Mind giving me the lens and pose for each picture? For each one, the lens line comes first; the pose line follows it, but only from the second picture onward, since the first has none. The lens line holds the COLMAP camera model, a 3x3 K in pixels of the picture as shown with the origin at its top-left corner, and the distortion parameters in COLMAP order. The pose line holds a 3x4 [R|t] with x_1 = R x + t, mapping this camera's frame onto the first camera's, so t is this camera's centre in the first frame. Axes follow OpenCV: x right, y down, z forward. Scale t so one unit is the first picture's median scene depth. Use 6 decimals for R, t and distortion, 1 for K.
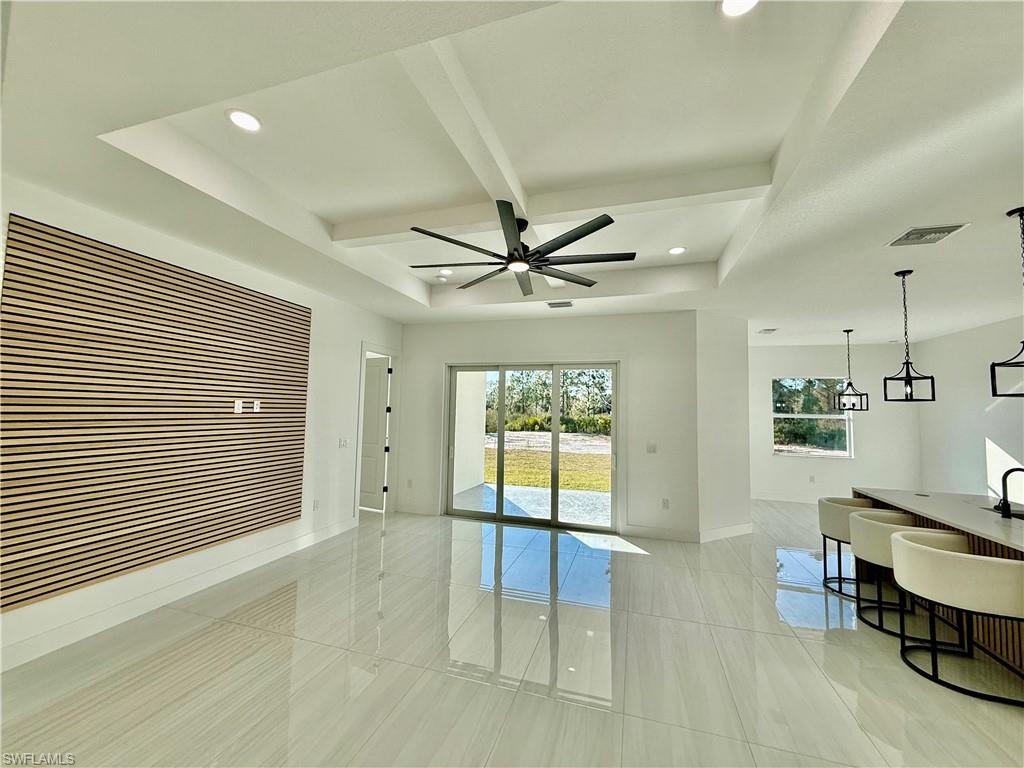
lens RADIAL K [[414.7, 0, 512.0], [0, 414.7, 384.0], [0, 0, 1]] dist [-0.000229, 0.000003]
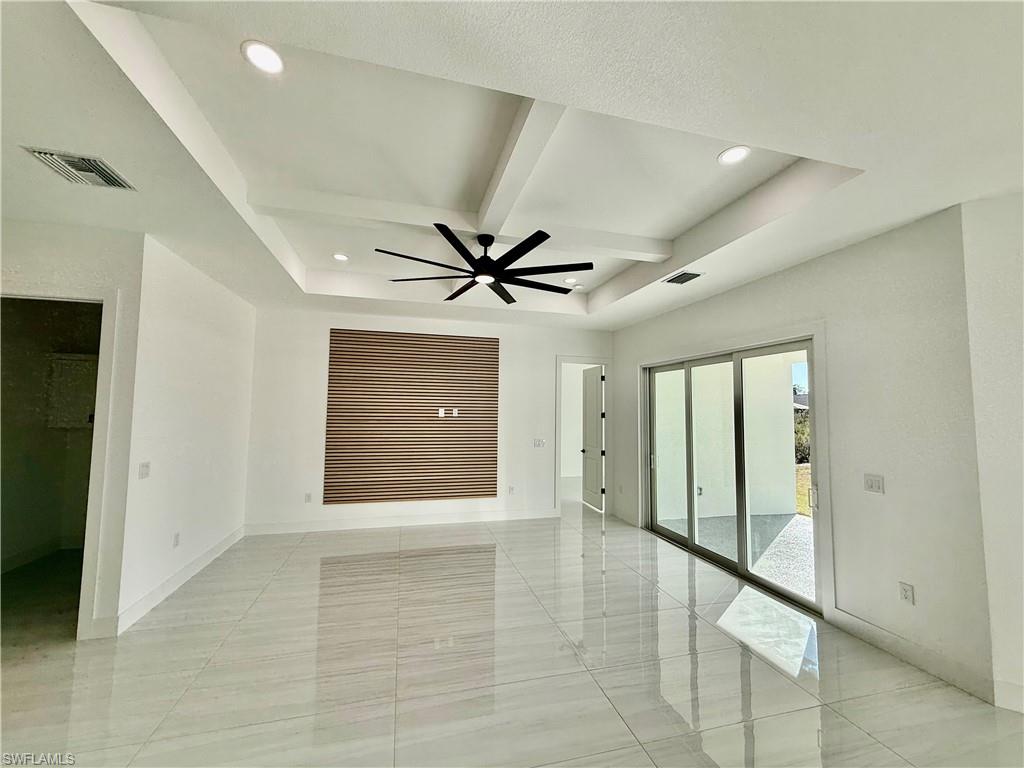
lens RADIAL K [[406.2, 0, 509.3], [0, 406.2, 382.8], [0, 0, 1]] dist [0.000107, 0.000001]
pose [[0.528545, -0.072348, -0.845816, 0.539667], [0.051286, 0.997263, -0.053254, 0.026538], [0.847354, -0.015231, 0.530809, 0.299851]]
